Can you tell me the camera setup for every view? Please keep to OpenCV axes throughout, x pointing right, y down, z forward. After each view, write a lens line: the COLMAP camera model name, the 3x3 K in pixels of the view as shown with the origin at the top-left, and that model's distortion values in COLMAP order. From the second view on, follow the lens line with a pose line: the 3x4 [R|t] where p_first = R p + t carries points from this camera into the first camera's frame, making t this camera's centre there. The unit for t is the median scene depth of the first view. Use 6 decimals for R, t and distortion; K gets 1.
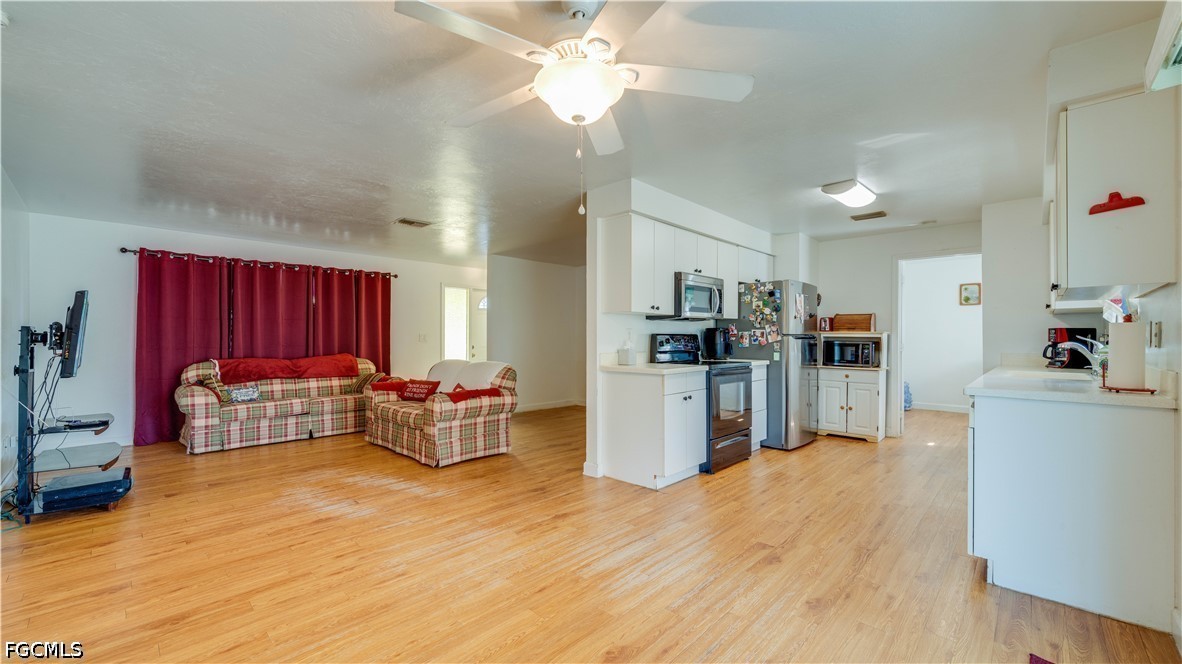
lens RADIAL K [[466.1, 0, 590.9], [0, 466.1, 336.2], [0, 0, 1]] dist [-0.002474, -0.000492]
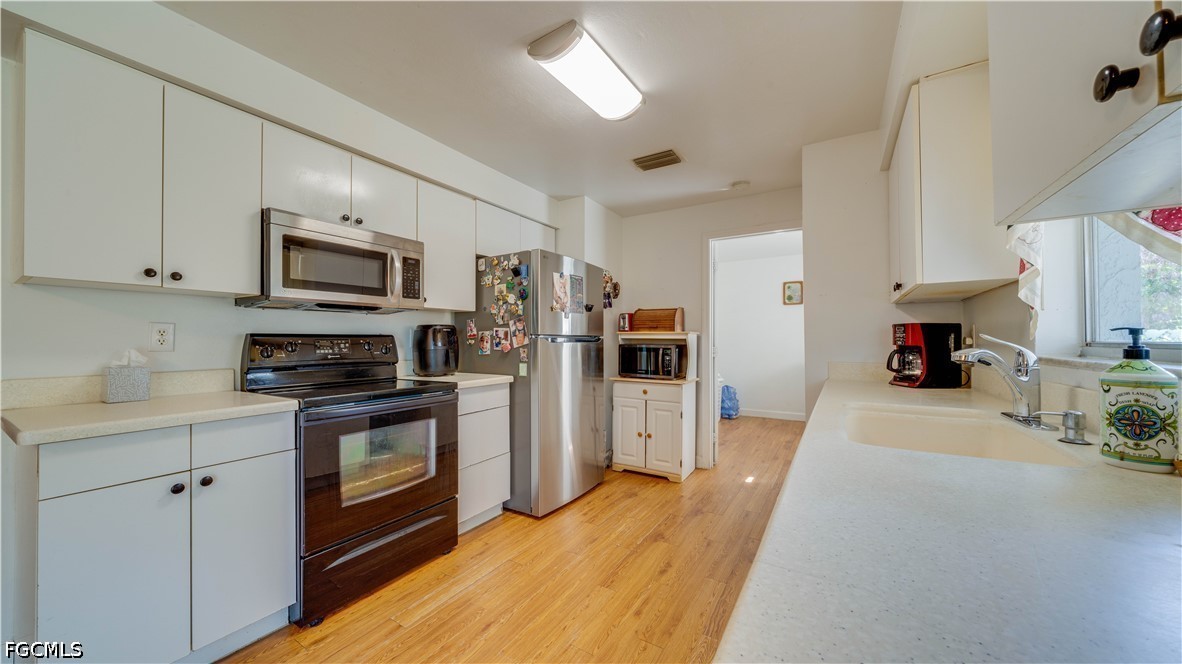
lens RADIAL K [[410.2, 0, 585.1], [0, 410.2, 334.7], [0, 0, 1]] dist [-0.003022, -0.000020]
pose [[0.978686, -0.000729, 0.205360, 0.357577], [0.002915, 0.999942, -0.010341, 0.001587], [-0.205341, 0.010719, 0.978632, 0.422133]]
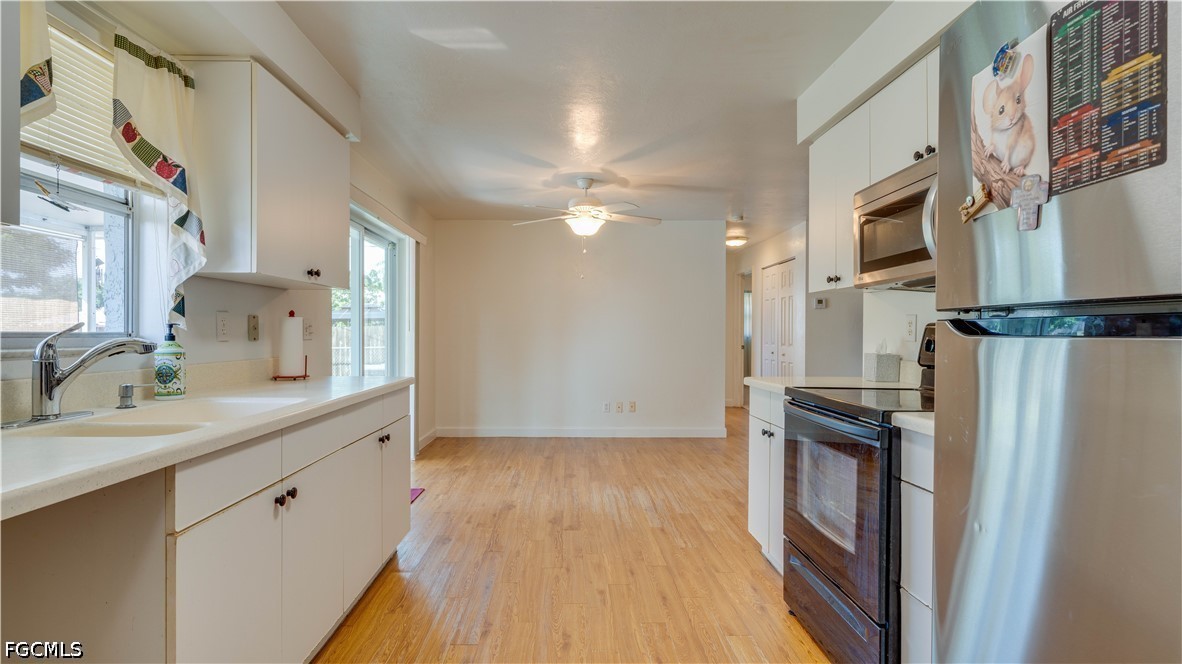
lens RADIAL K [[605.8, 0, 585.9], [0, 605.8, 335.9], [0, 0, 1]] dist [0.001400, 0.000015]
pose [[-0.705603, -0.000304, -0.708607, 0.688978], [0.000188, 1.000000, -0.000617, 0.005859], [0.708607, -0.000568, -0.705603, 1.035390]]
